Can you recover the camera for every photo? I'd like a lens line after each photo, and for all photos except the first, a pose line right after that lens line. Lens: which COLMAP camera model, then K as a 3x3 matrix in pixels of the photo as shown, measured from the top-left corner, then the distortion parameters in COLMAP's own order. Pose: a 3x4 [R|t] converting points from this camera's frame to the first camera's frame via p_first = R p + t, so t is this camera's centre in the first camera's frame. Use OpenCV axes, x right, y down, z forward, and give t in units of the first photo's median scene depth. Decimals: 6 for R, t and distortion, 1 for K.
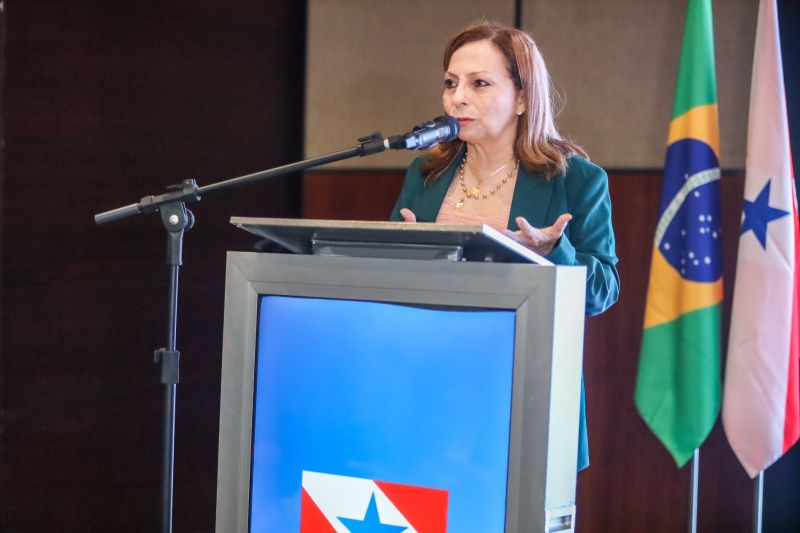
lens RADIAL K [[1734.3, 0, 400.0], [0, 1734.3, 266.5], [0, 0, 1]] dist [-0.228244, 0.025165]
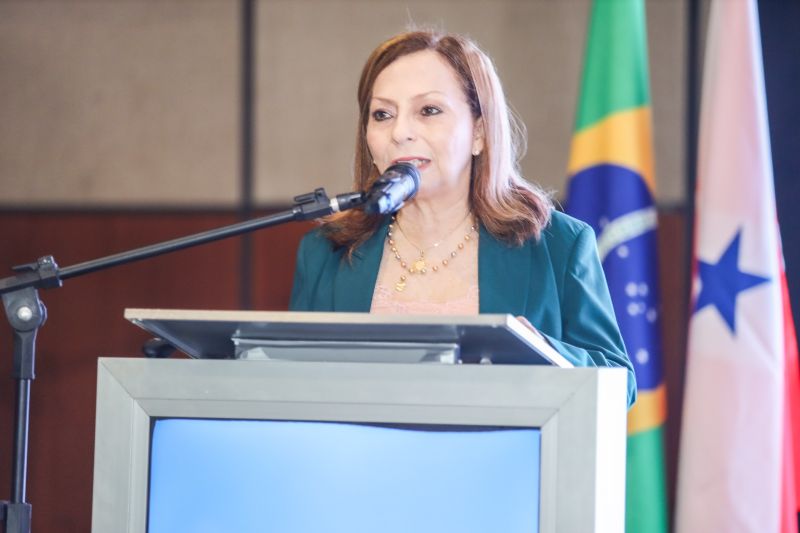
lens RADIAL K [[3722.4, 0, 400.0], [0, 3722.4, 266.5], [0, 0, 1]] dist [0.734275, 6.201015]
pose [[0.981370, -0.015692, 0.191486, -0.248195], [0.021351, 0.999393, -0.027527, -0.001201], [-0.190938, 0.031102, 0.981109, -0.473304]]
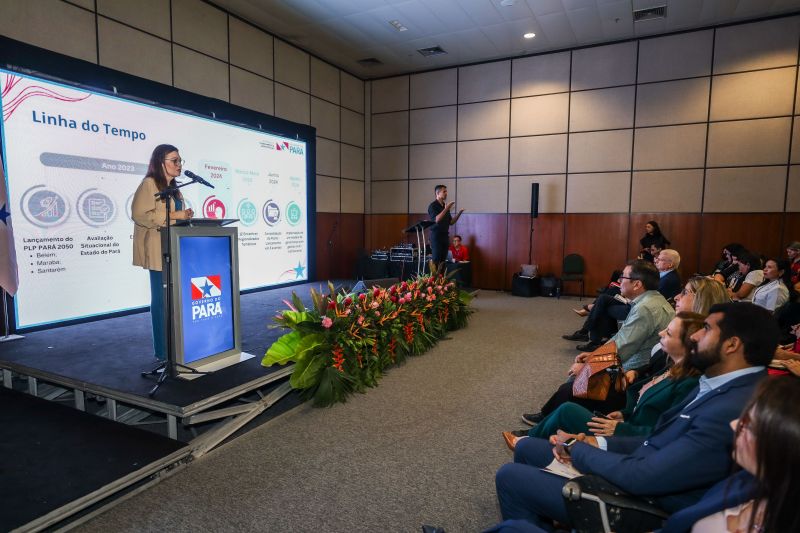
lens RADIAL K [[479.2, 0, 400.0], [0, 479.2, 266.5], [0, 0, 1]] dist [-0.002544, -0.000444]
pose [[-0.161902, -0.112597, 0.980362, -1.145791], [0.020549, 0.992869, 0.117427, -0.033036], [-0.986593, 0.039157, -0.158433, 0.613142]]
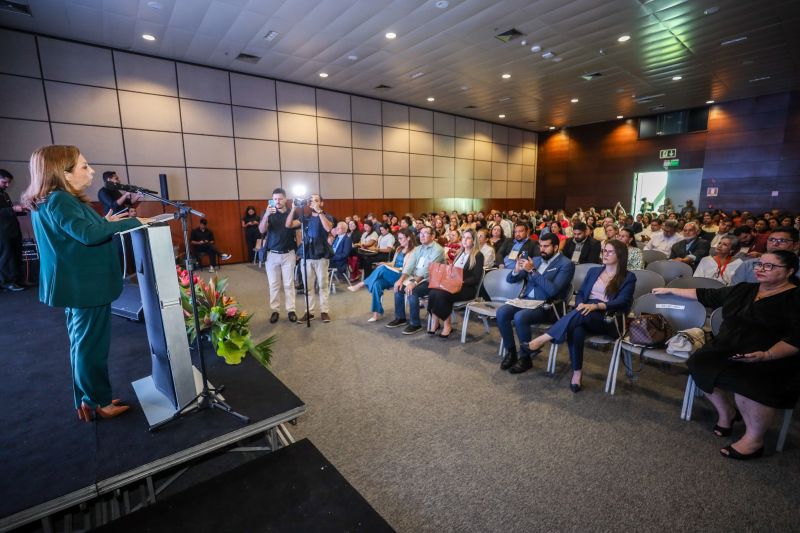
lens RADIAL K [[366.2, 0, 400.9], [0, 366.2, 268.8], [0, 0, 1]] dist [-0.043185, 0.012949]
pose [[-0.969997, -0.050829, 0.237744, -0.581995], [0.000459, 0.977516, 0.210862, -0.062483], [-0.243117, 0.204644, -0.948164, 1.388790]]
